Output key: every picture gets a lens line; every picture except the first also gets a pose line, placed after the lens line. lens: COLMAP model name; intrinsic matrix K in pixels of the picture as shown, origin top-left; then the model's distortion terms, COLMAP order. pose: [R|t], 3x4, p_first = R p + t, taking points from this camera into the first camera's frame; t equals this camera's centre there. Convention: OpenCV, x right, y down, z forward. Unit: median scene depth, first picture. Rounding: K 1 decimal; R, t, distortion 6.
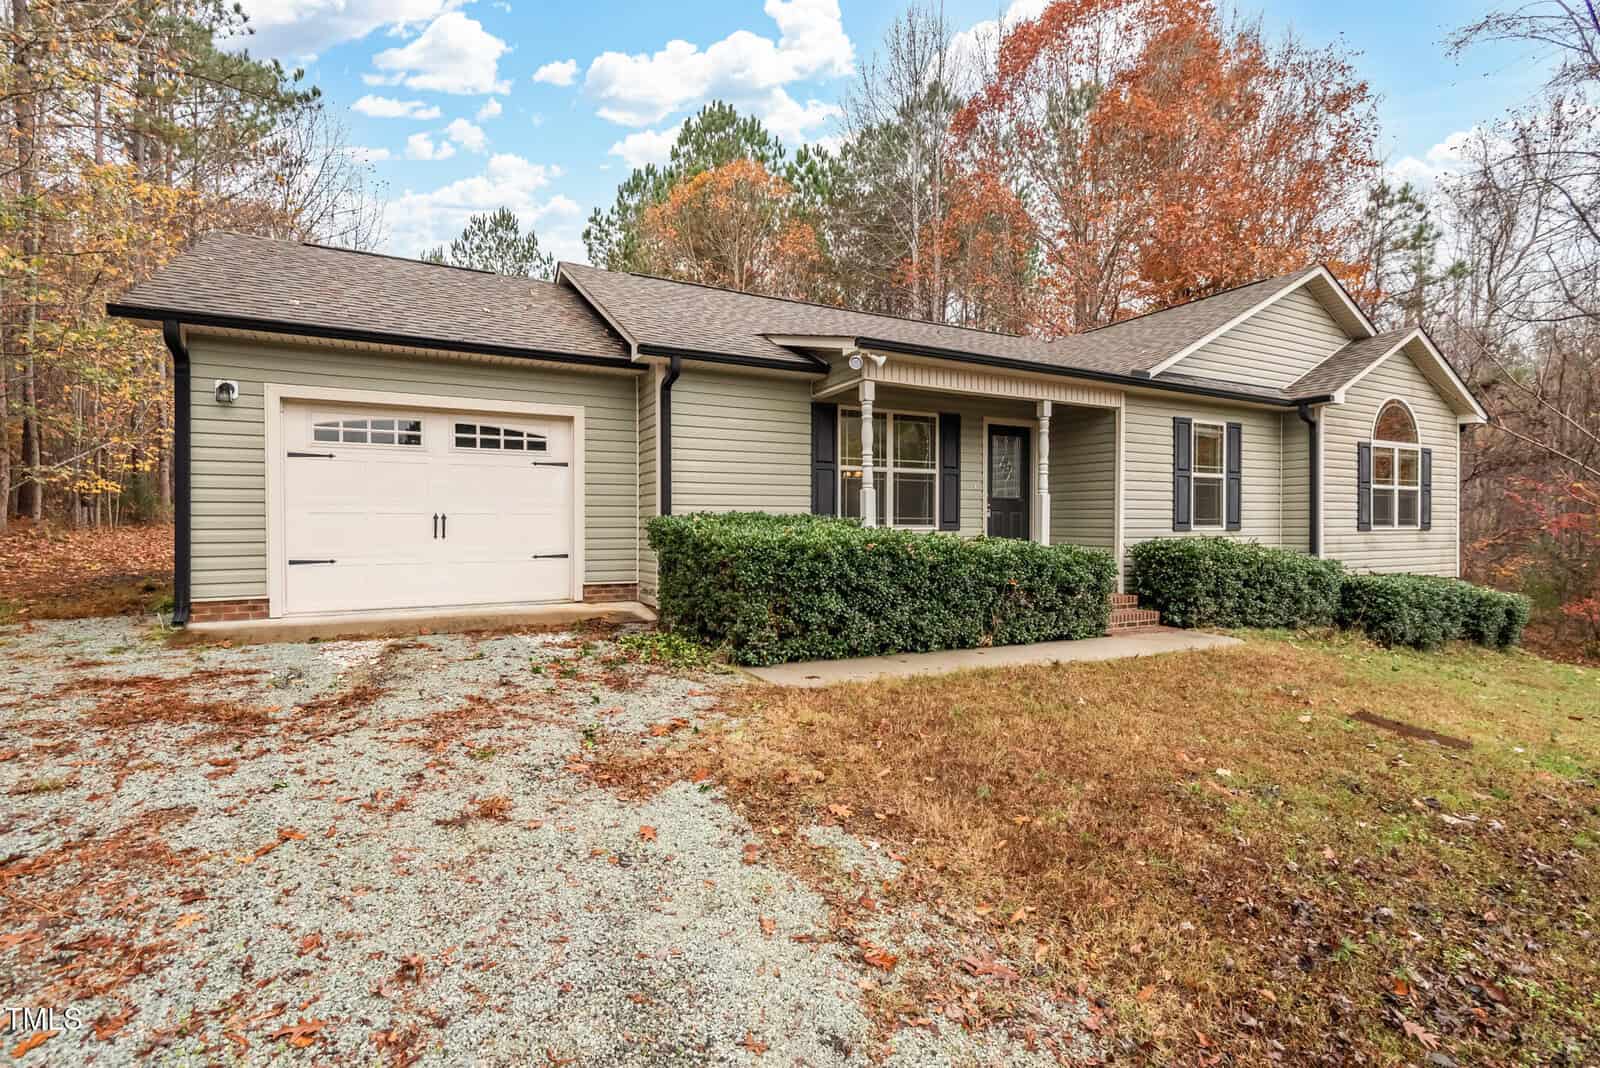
lens RADIAL K [[729.8, 0, 793.9], [0, 729.8, 521.4], [0, 0, 1]] dist [0.043456, -0.028956]
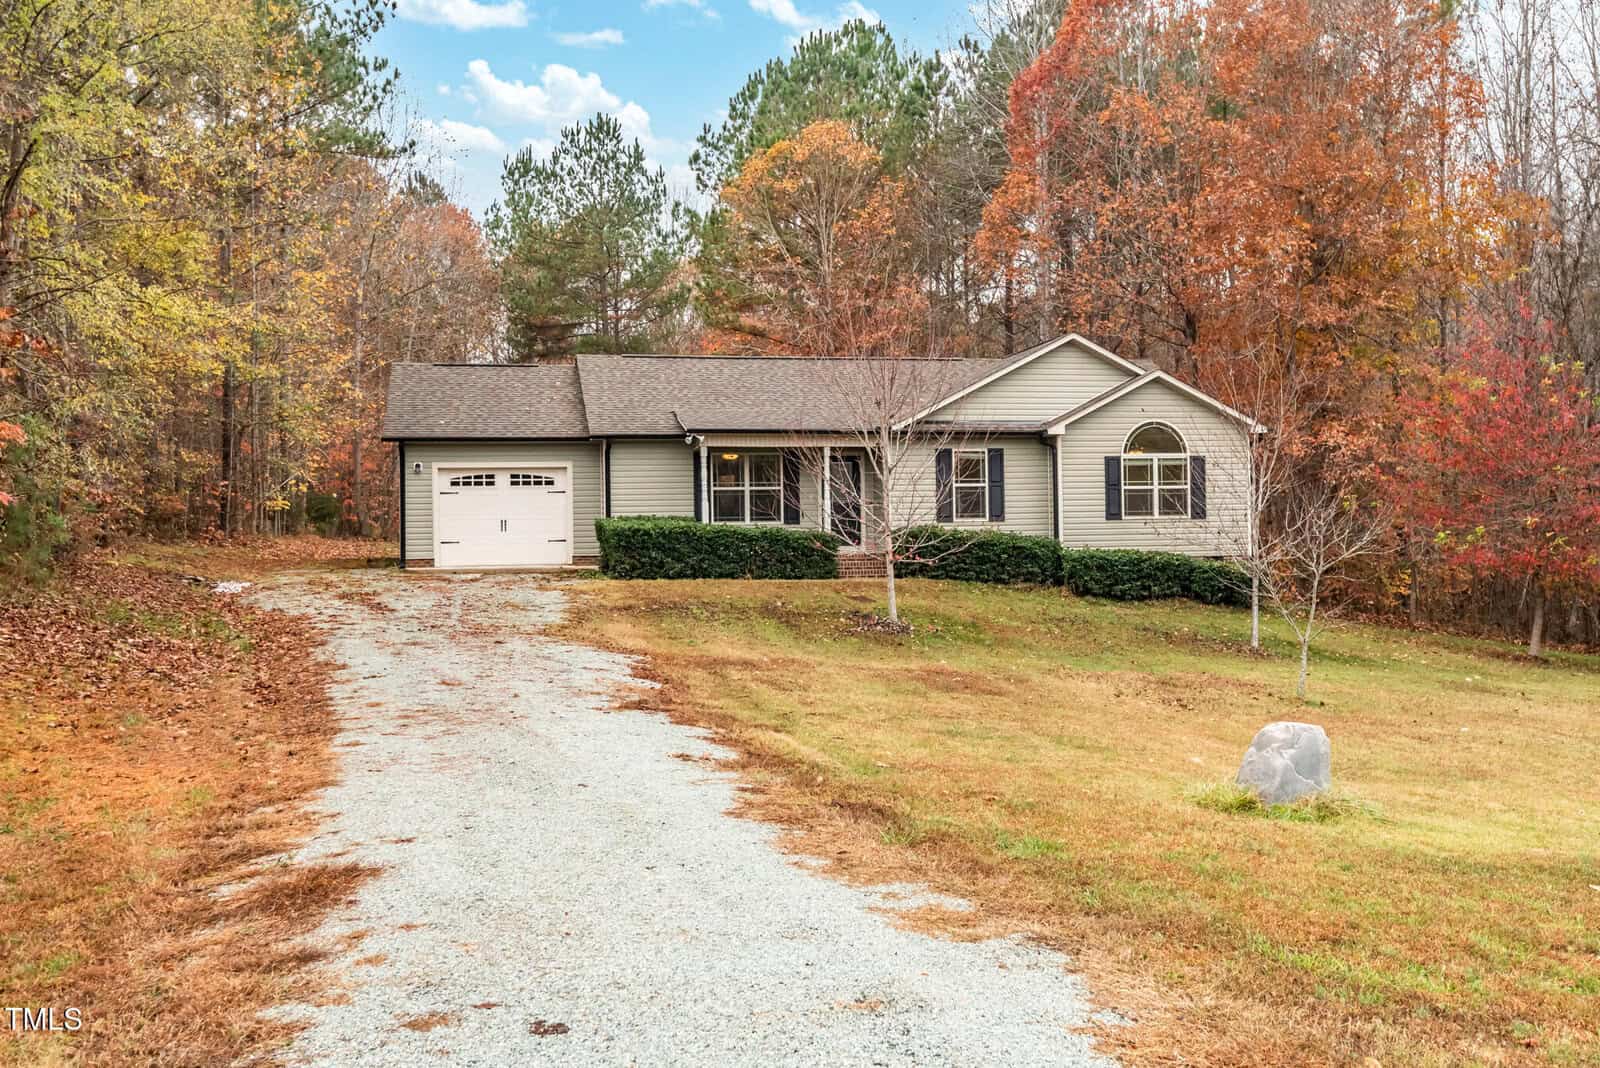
lens RADIAL K [[1568.7, 0, 792.6], [0, 1568.7, 467.1], [0, 0, 1]] dist [0.053451, 0.005472]
pose [[0.957503, -0.028483, -0.287014, 1.409415], [0.016016, 0.998827, -0.045693, 0.052151], [0.287979, 0.039154, 0.956836, -2.691634]]
